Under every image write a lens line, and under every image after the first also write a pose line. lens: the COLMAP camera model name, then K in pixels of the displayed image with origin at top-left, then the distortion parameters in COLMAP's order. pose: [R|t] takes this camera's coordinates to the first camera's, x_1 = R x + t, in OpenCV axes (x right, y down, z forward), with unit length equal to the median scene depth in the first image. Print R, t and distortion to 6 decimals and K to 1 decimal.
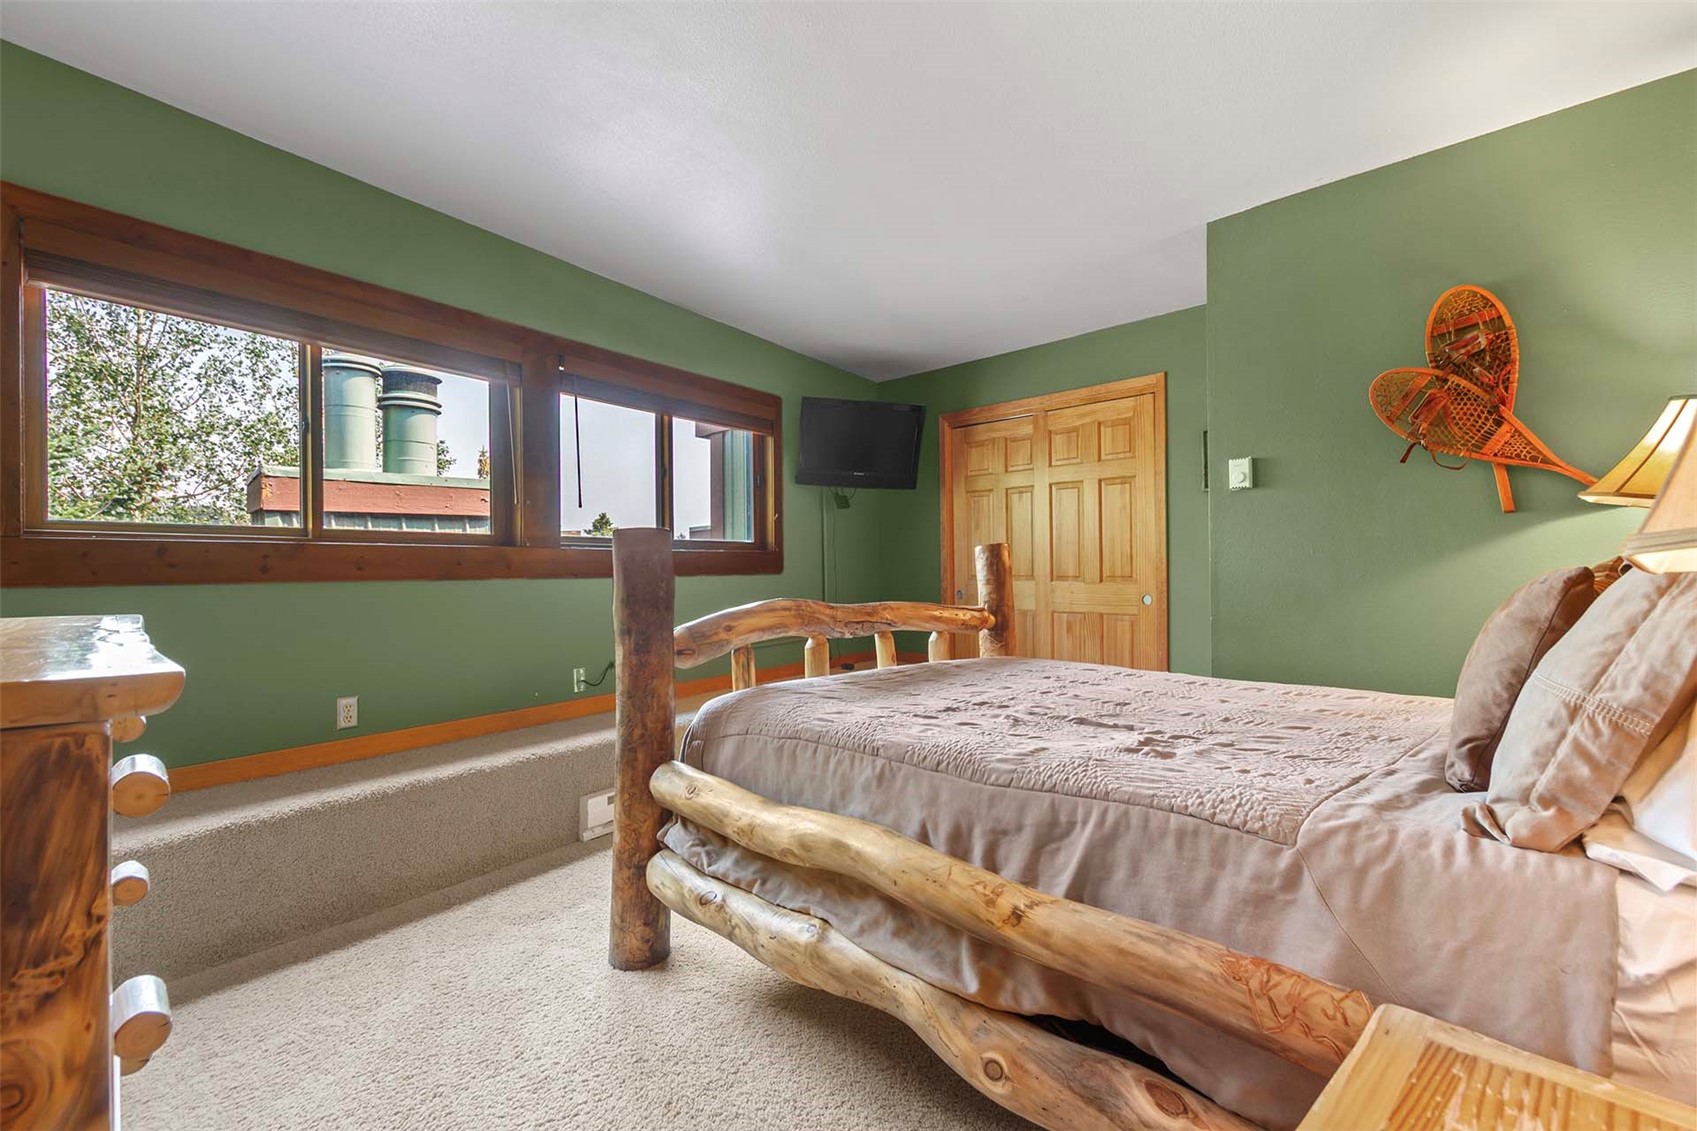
lens RADIAL K [[823.7, 0, 856.5], [0, 823.7, 567.2], [0, 0, 1]] dist [0.001360, -0.000076]
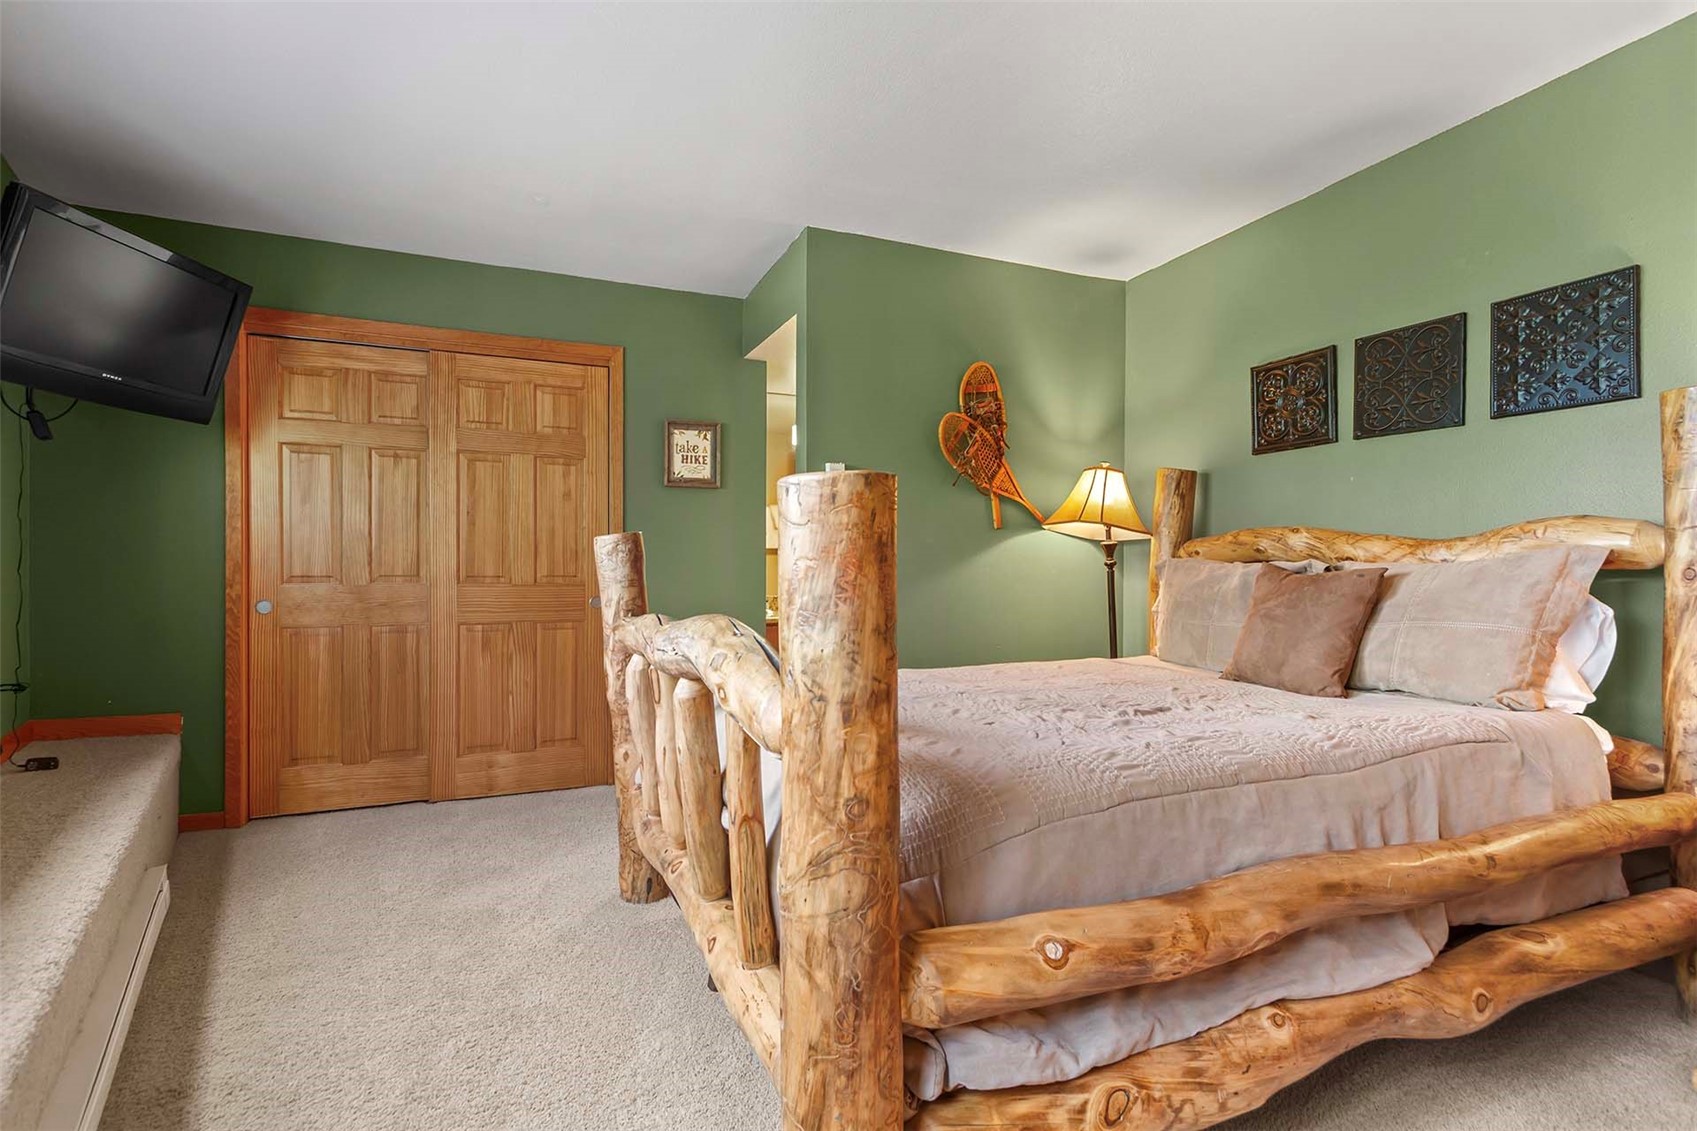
lens RADIAL K [[823.7, 0, 856.5], [0, 823.7, 567.2], [0, 0, 1]] dist [0.001360, -0.000076]
pose [[0.323995, 0.006301, 0.946038, -0.635616], [-0.006959, 0.999967, -0.004277, 0.007078], [-0.946033, -0.005198, 0.324028, 0.765386]]
